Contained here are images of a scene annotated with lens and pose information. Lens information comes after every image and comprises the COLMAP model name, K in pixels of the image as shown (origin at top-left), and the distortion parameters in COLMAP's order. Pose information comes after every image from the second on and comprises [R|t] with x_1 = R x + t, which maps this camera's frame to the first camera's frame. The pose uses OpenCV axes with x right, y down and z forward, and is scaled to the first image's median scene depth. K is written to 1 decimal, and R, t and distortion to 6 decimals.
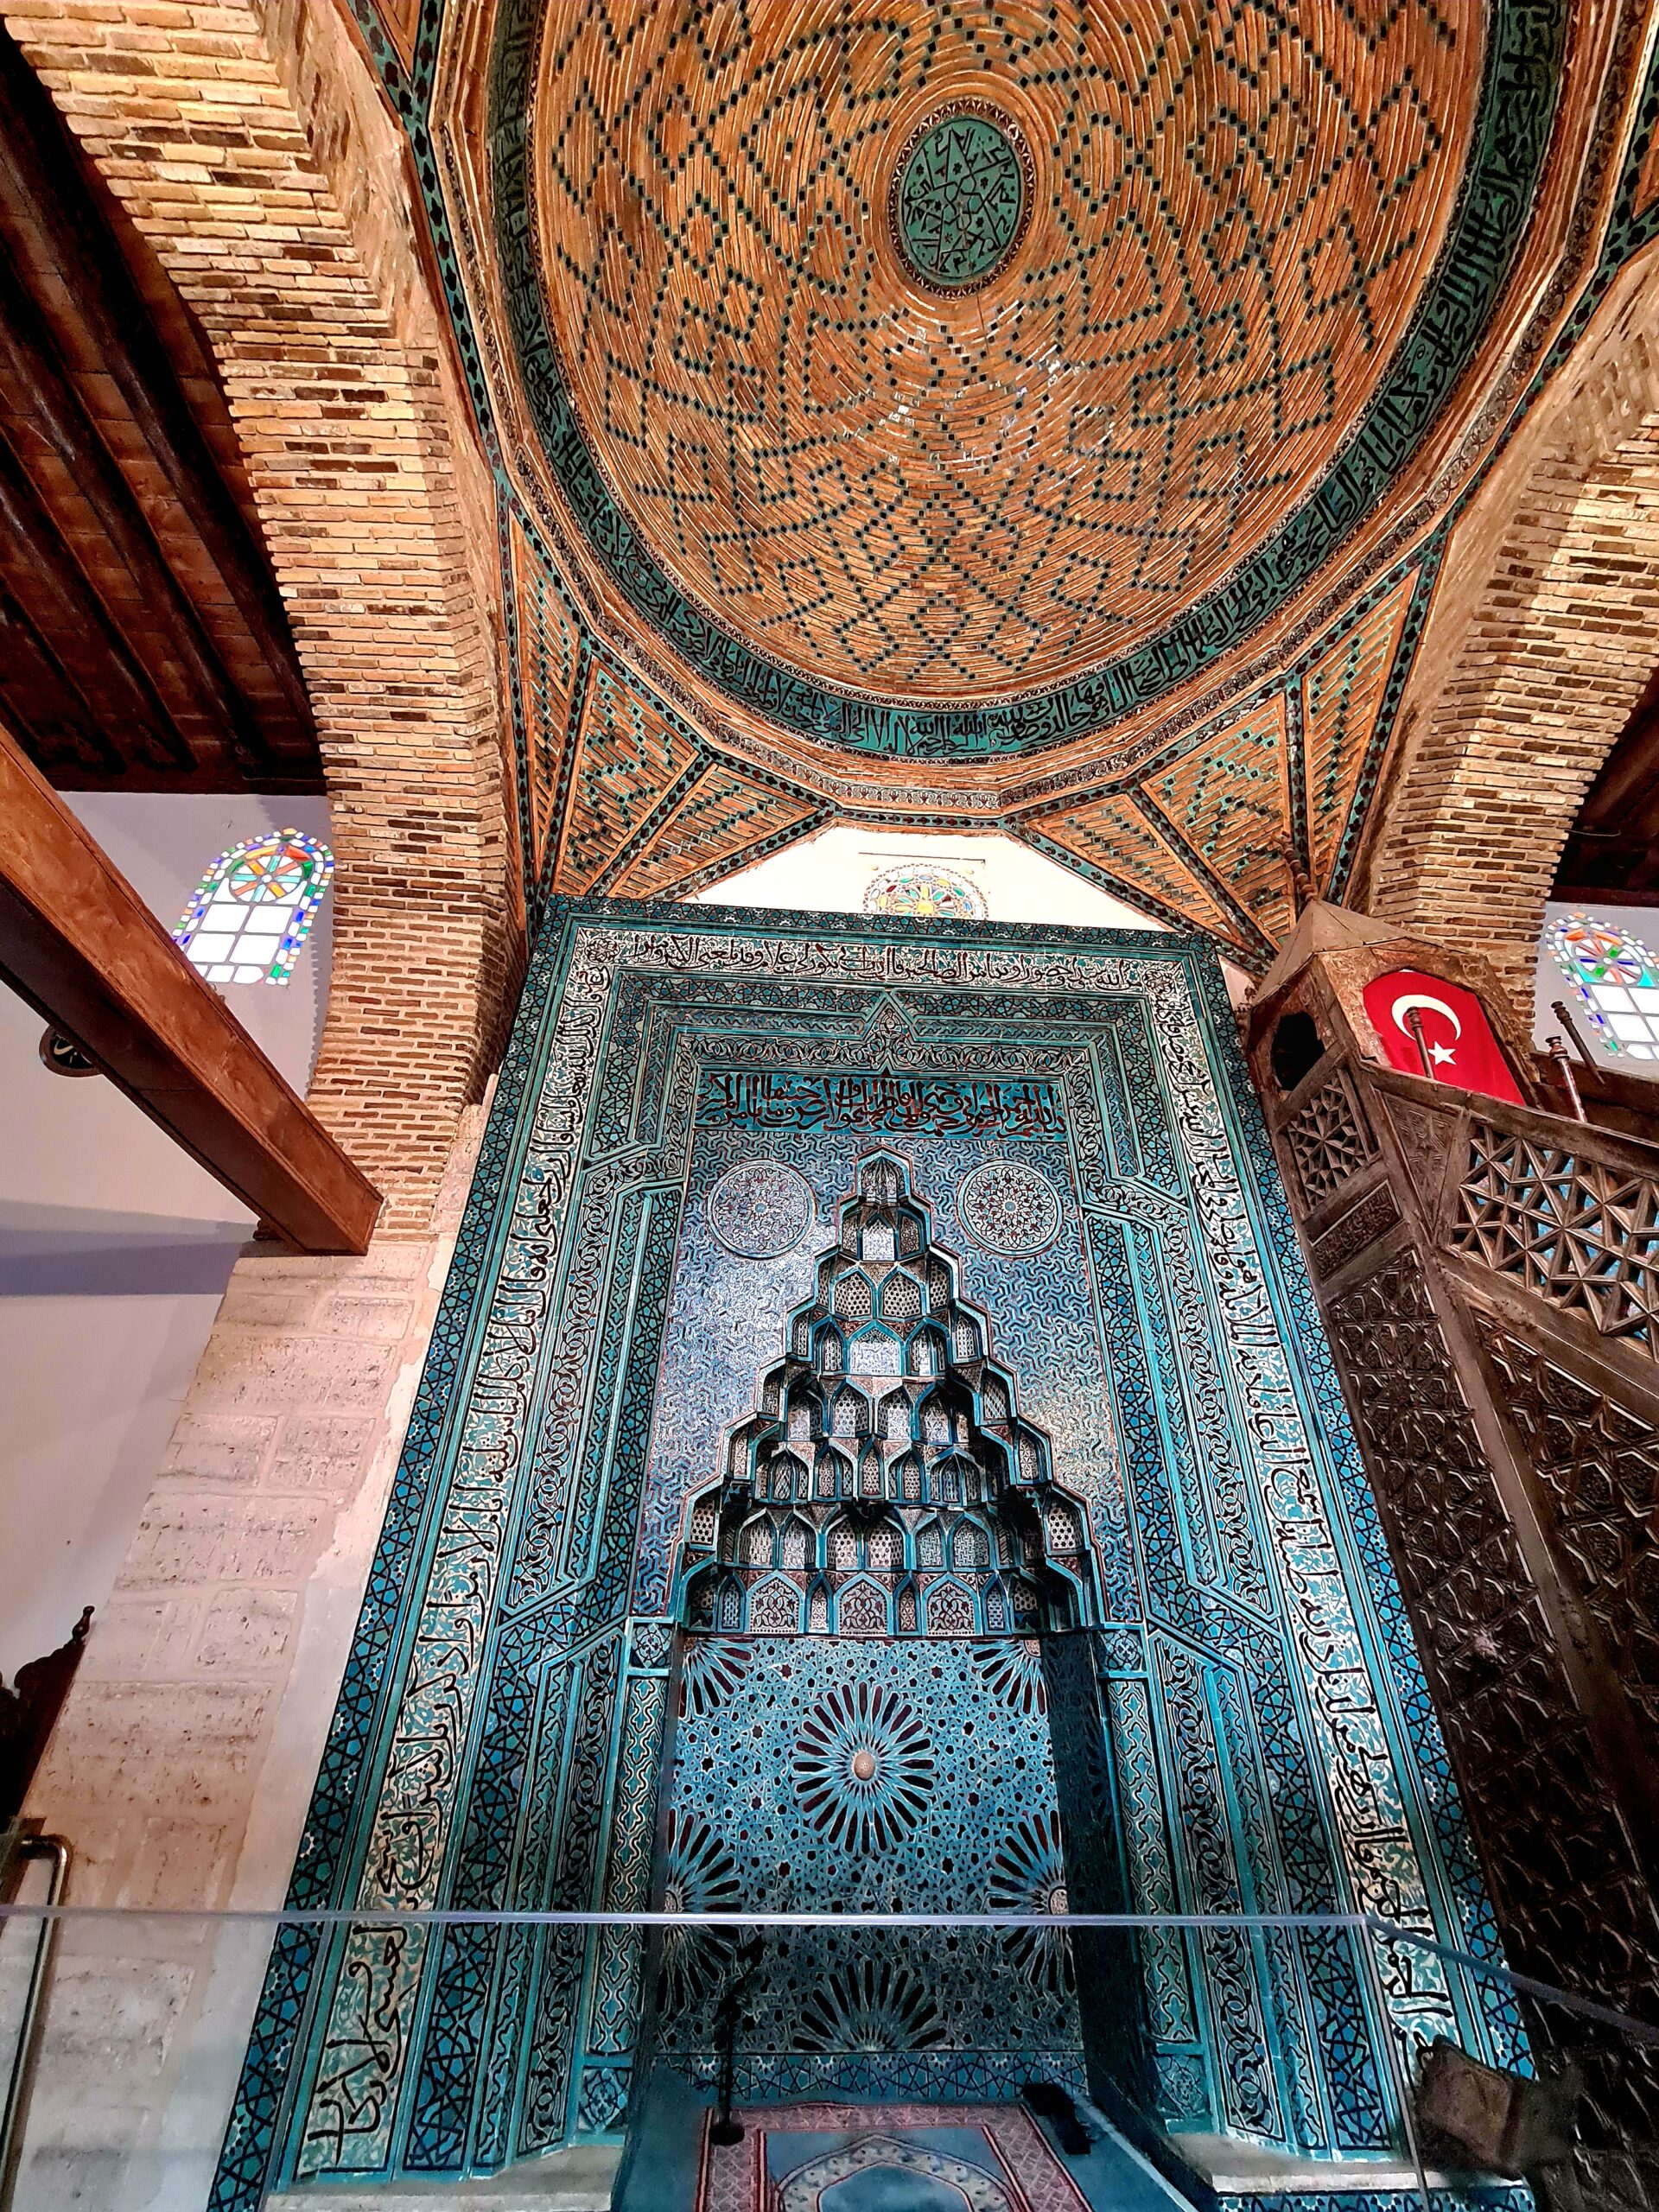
lens RADIAL K [[888.0, 0, 828.1], [0, 888.0, 1106.5], [0, 0, 1]] dist [-0.005339, -0.001343]
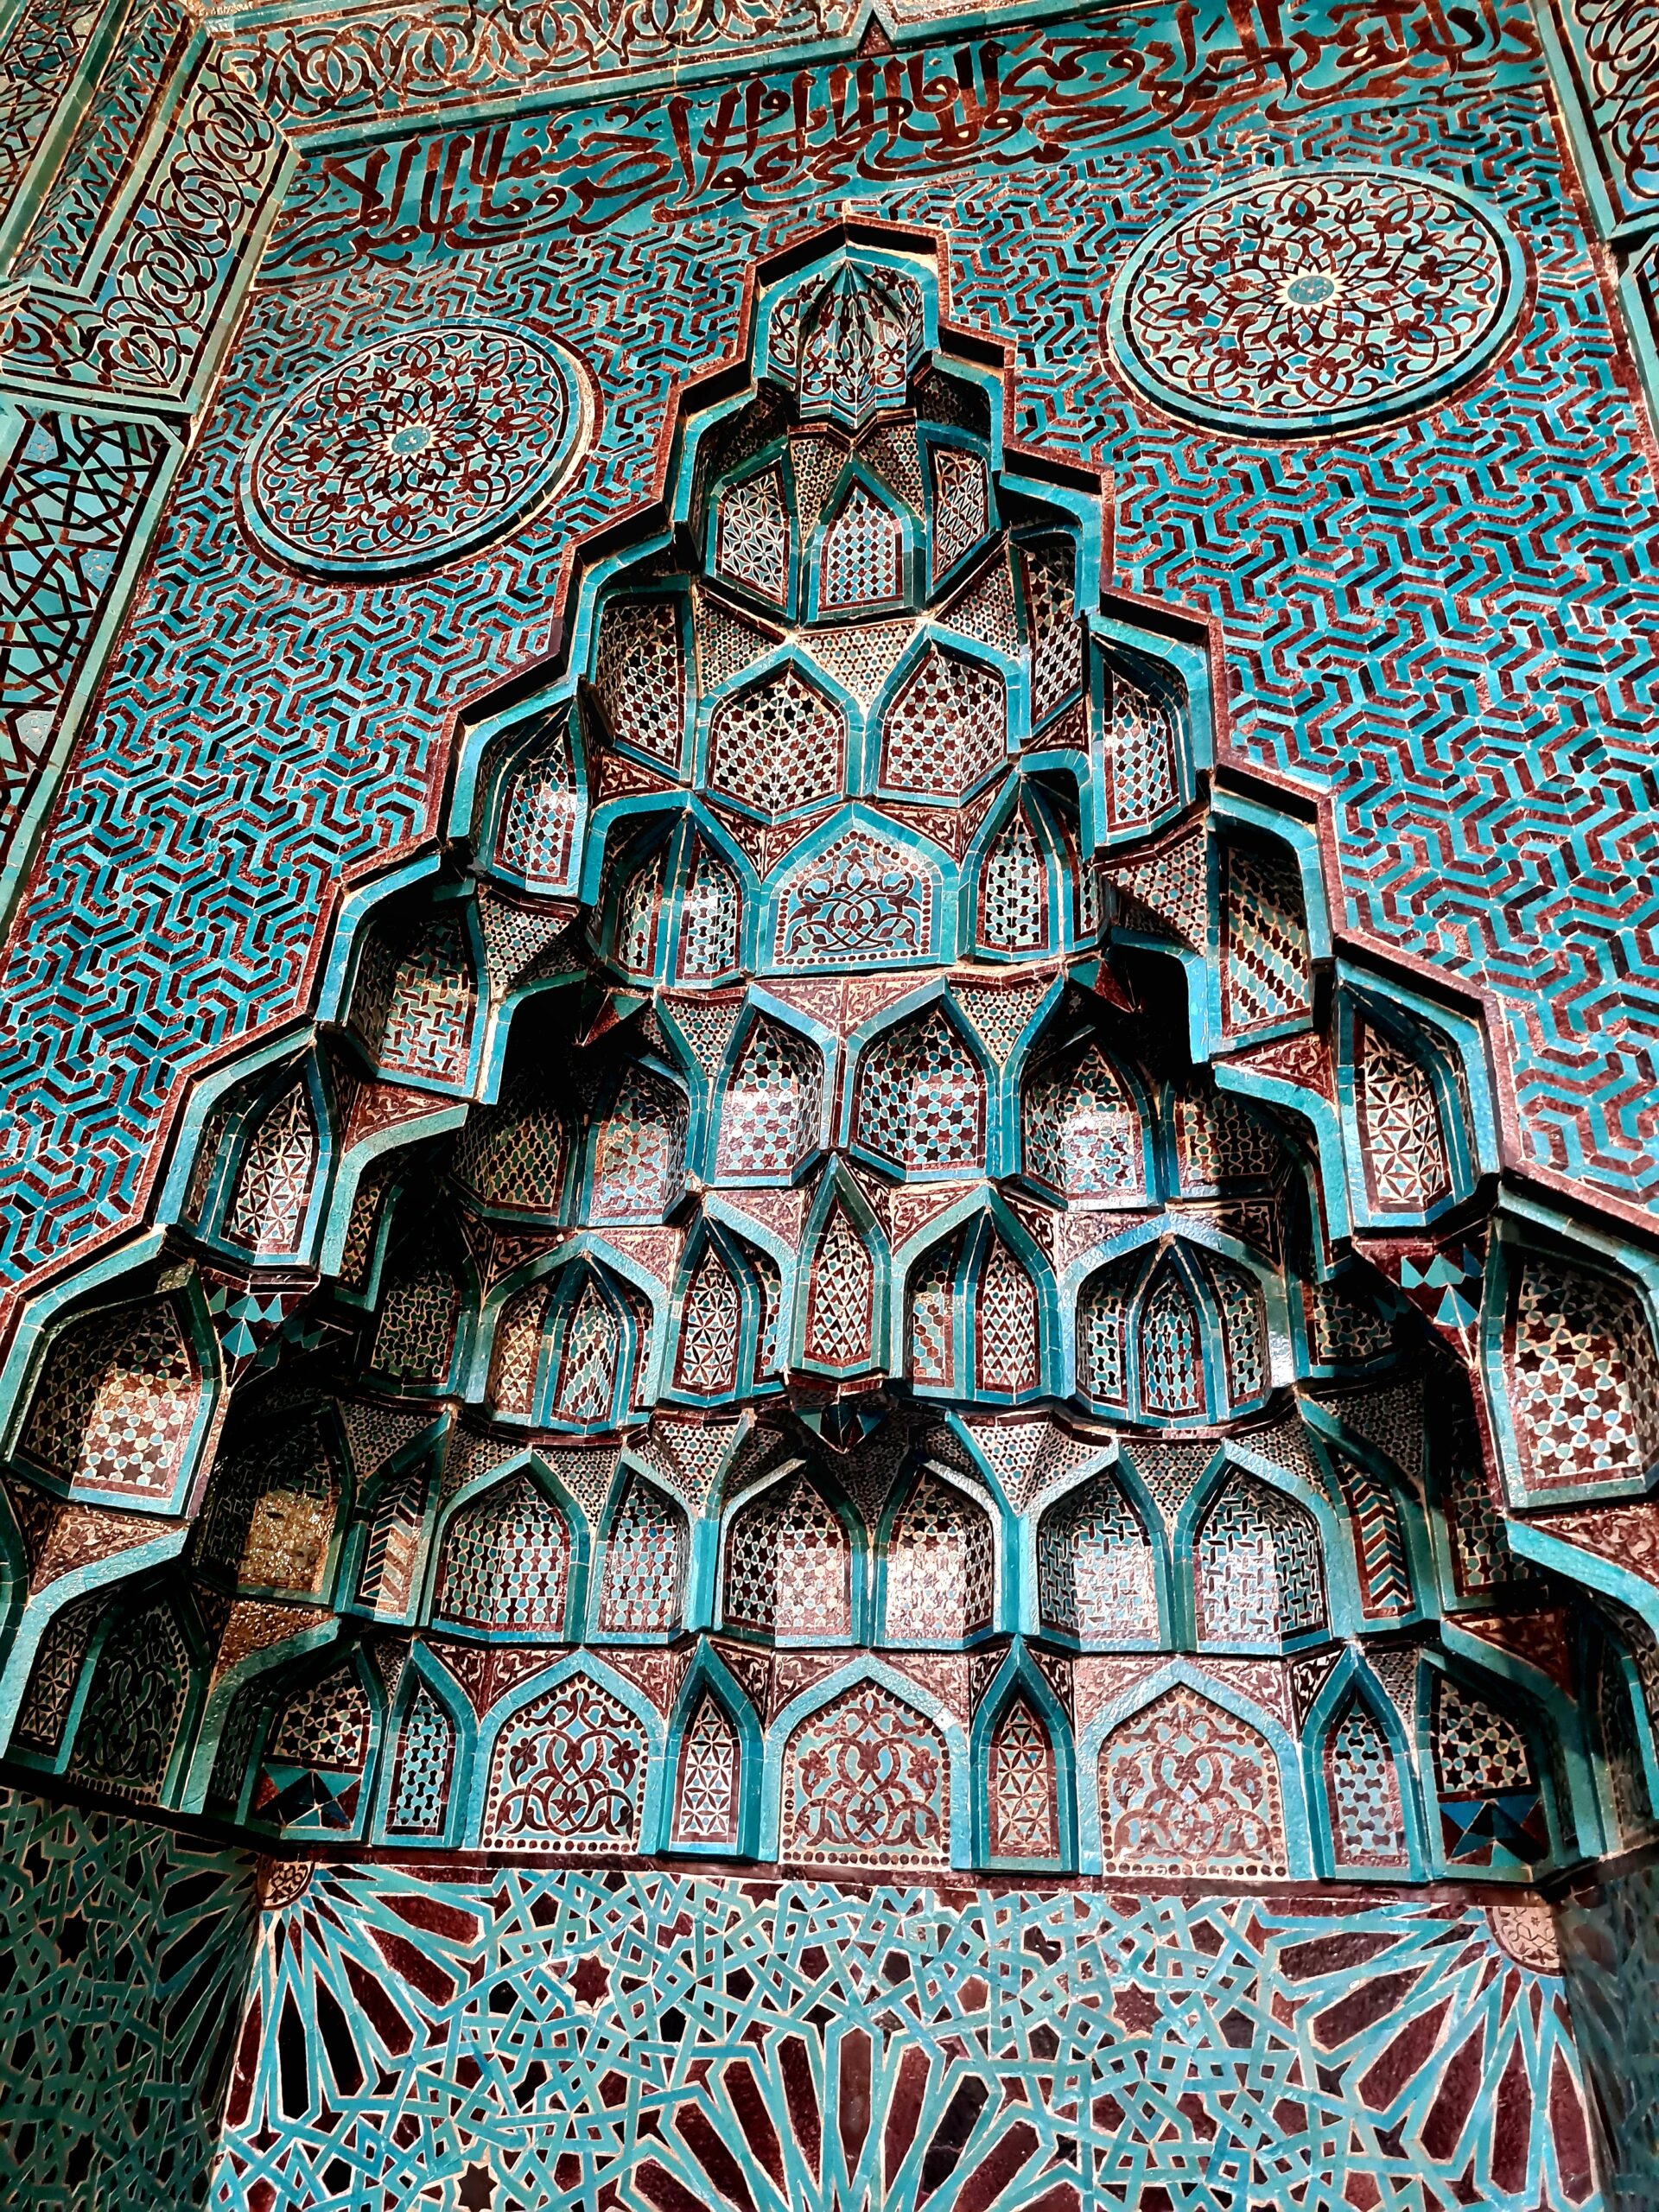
lens RADIAL K [[1626.7, 0, 816.1], [0, 1626.7, 1124.7], [0, 0, 1]] dist [0.064747, -0.048331]
pose [[0.966674, -0.088338, -0.240286, 0.175008], [0.100411, 0.994203, 0.038451, 0.353603], [0.235496, -0.061297, 0.969940, 0.524096]]
